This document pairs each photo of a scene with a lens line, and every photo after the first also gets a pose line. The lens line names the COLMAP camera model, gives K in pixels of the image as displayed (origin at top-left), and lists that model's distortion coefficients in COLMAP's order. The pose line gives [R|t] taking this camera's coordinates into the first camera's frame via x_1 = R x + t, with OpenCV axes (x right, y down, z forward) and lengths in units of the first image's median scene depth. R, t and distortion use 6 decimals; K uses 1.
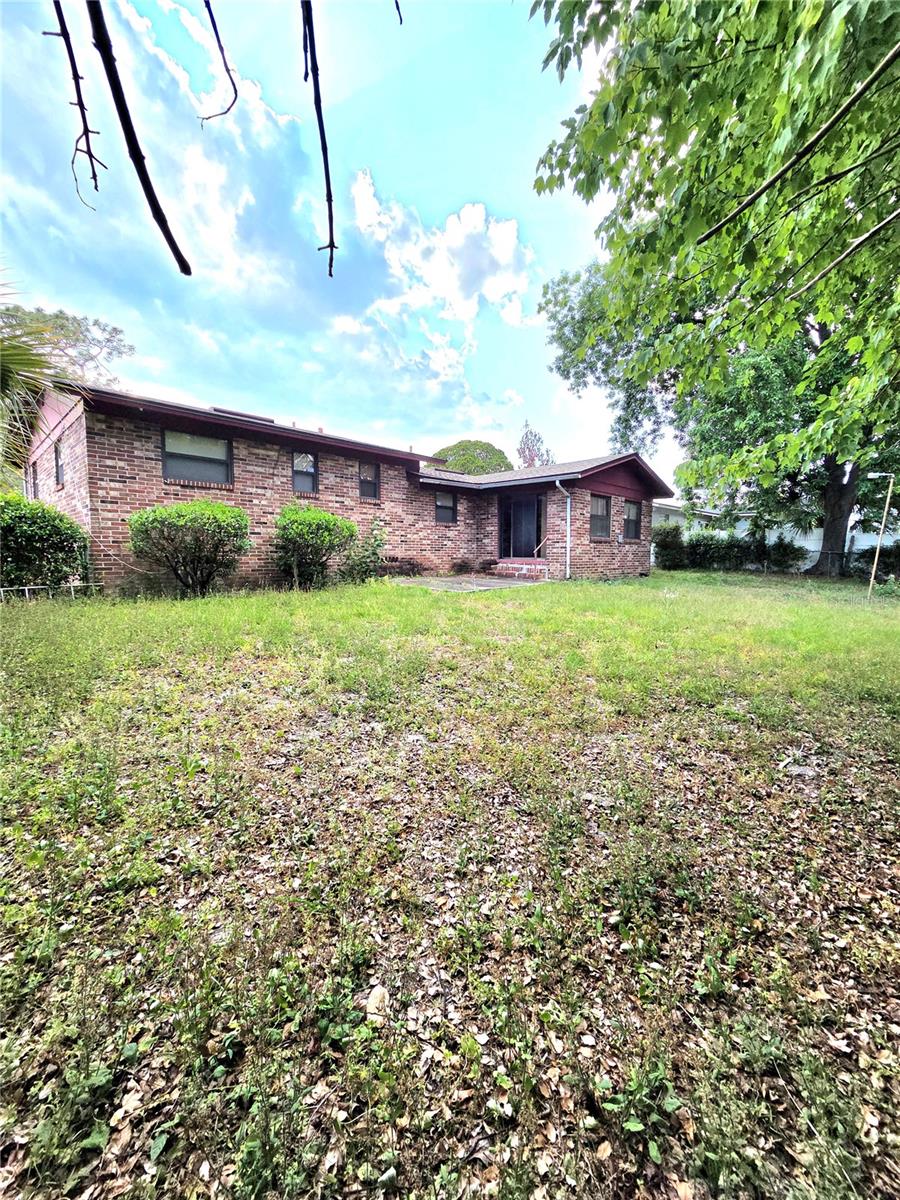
lens RADIAL K [[490.8, 0, 444.6], [0, 490.8, 595.6], [0, 0, 1]] dist [0.003818, -0.000023]
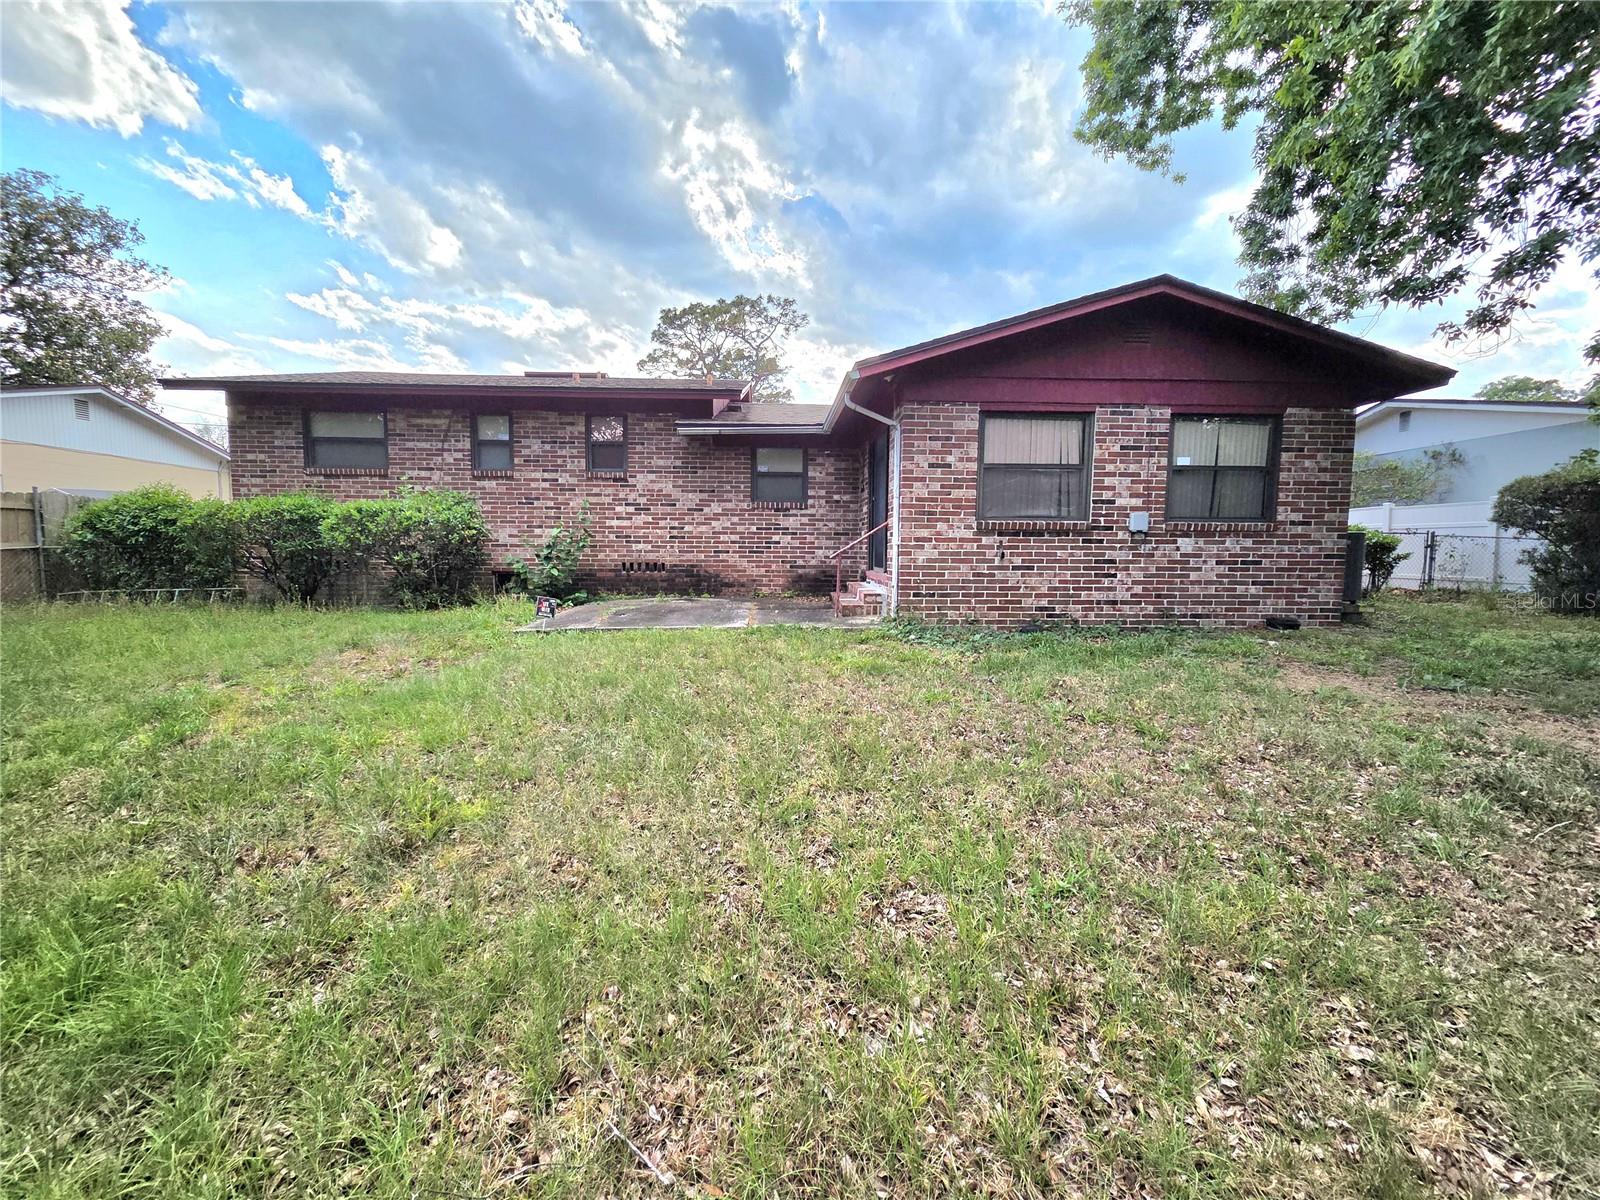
lens RADIAL K [[654.4, 0, 799.8], [0, 654.4, 608.6], [0, 0, 1]] dist [0.003818, -0.000023]
pose [[0.720393, 0.062252, -0.690767, 0.653119], [-0.063264, 0.997710, 0.023937, -0.058308], [0.690675, 0.026457, 0.722681, 0.590839]]
